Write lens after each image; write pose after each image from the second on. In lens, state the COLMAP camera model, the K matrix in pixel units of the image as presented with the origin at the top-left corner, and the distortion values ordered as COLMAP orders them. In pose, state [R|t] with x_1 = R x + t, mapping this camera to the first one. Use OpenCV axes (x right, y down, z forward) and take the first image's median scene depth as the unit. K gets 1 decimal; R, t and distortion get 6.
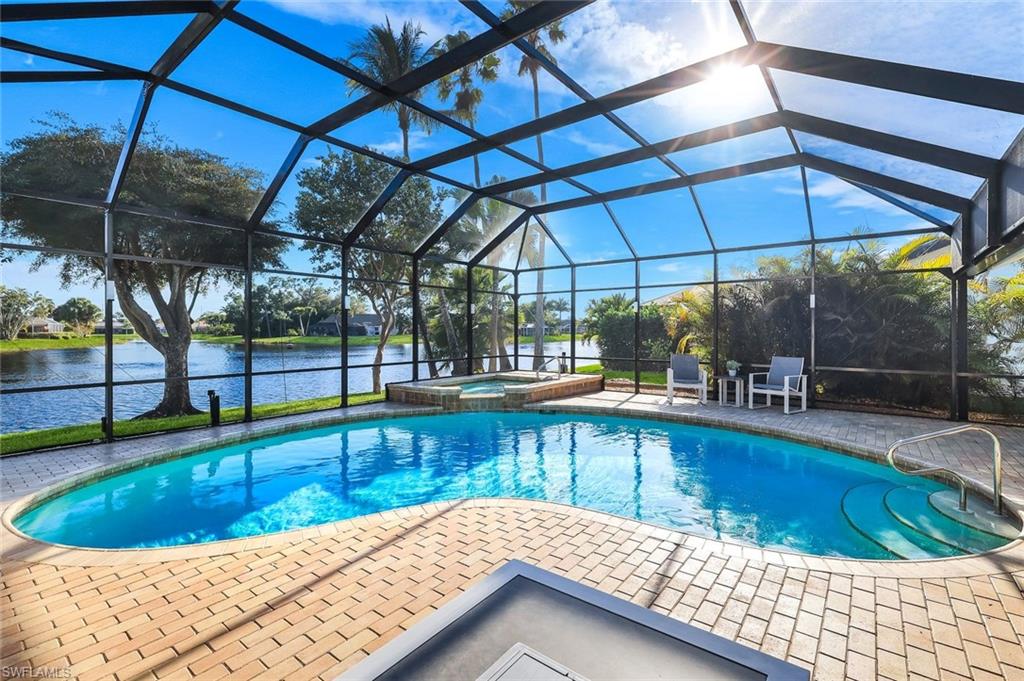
lens RADIAL K [[457.4, 0, 510.4], [0, 457.4, 335.3], [0, 0, 1]] dist [-0.002052, -0.000392]
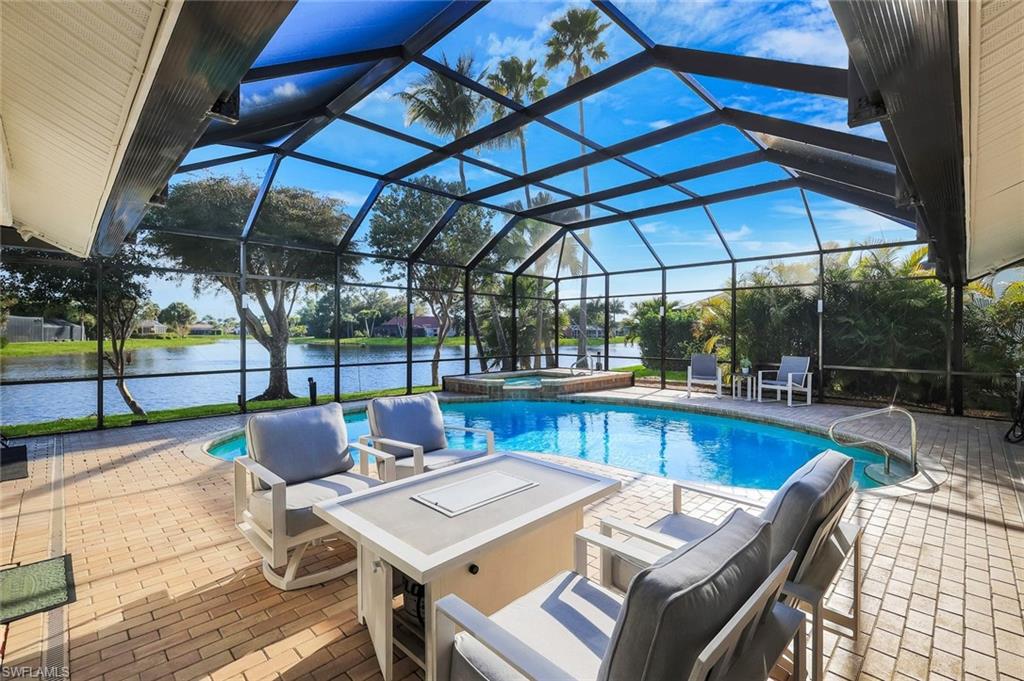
lens RADIAL K [[457.4, 0, 512.9], [0, 457.4, 337.9], [0, 0, 1]] dist [-0.002052, -0.000392]
pose [[0.993214, 0.003674, -0.116242, 0.046487], [-0.003528, 0.999993, 0.001462, 0.003012], [0.116246, -0.001042, 0.993220, -0.160190]]
